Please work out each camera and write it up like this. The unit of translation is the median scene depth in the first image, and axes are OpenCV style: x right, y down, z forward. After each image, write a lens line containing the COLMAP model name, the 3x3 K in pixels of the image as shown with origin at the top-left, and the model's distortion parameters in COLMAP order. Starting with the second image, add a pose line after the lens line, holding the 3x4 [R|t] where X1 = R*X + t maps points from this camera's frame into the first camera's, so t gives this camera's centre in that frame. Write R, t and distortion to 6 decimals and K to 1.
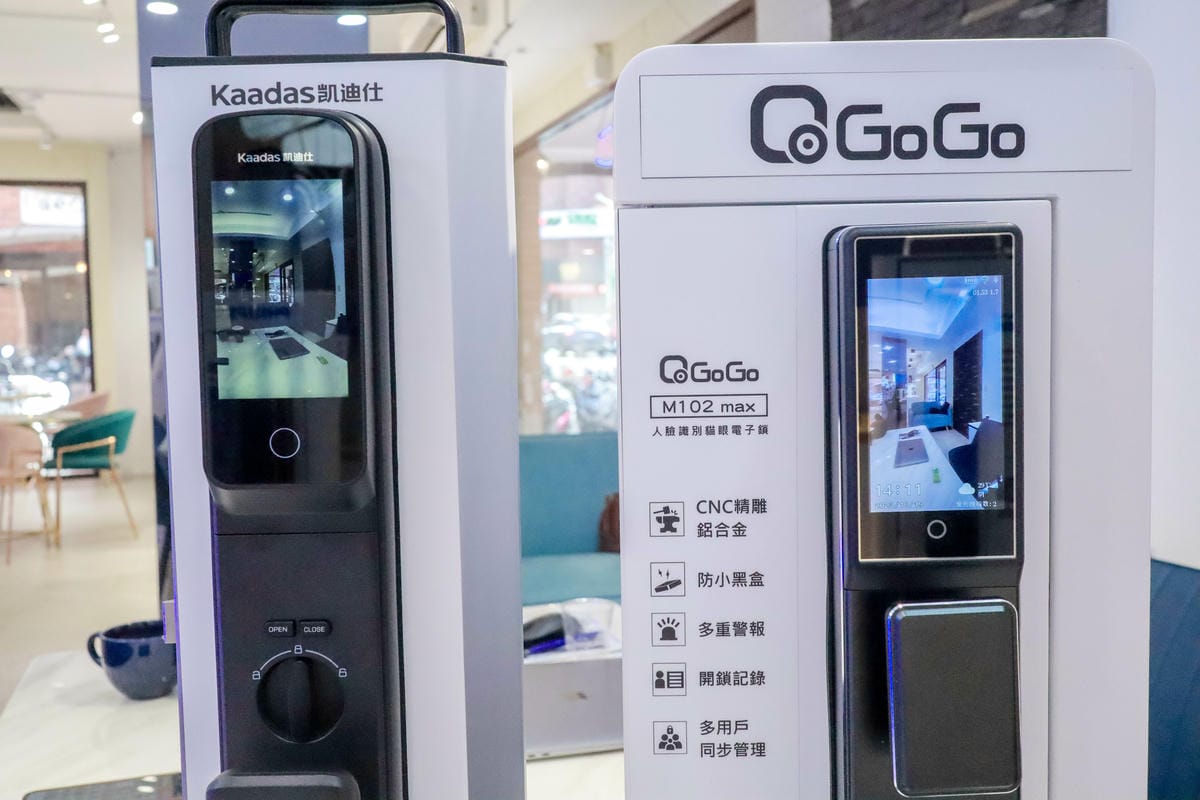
lens RADIAL K [[1173.2, 0, 600.2], [0, 1173.2, 399.2], [0, 0, 1]] dist [-0.004777, 0.000000]
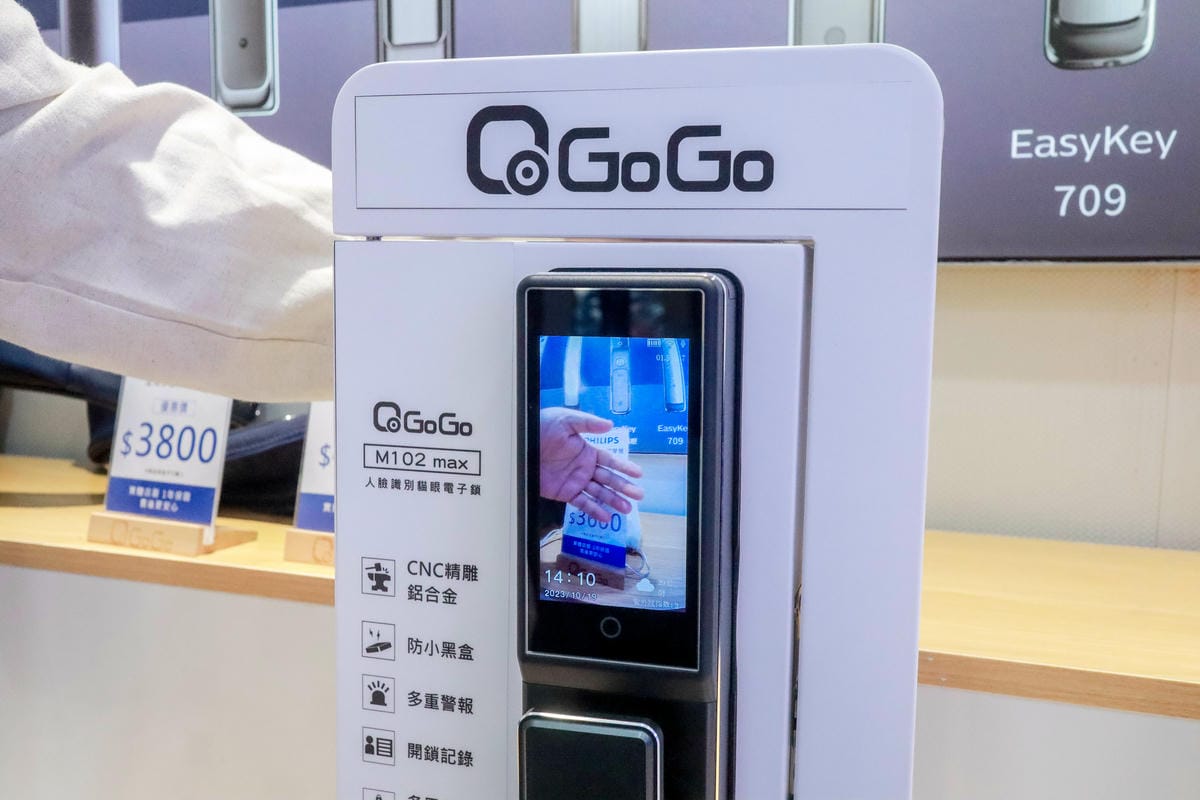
lens RADIAL K [[1173.2, 0, 600.3], [0, 1173.2, 399.6], [0, 0, 1]] dist [-0.004777, 0.000000]
pose [[0.959751, 0.061714, -0.273988, 0.474234], [-0.050804, 0.997614, 0.046747, -0.090463], [0.276220, -0.030946, 0.960596, 0.162436]]
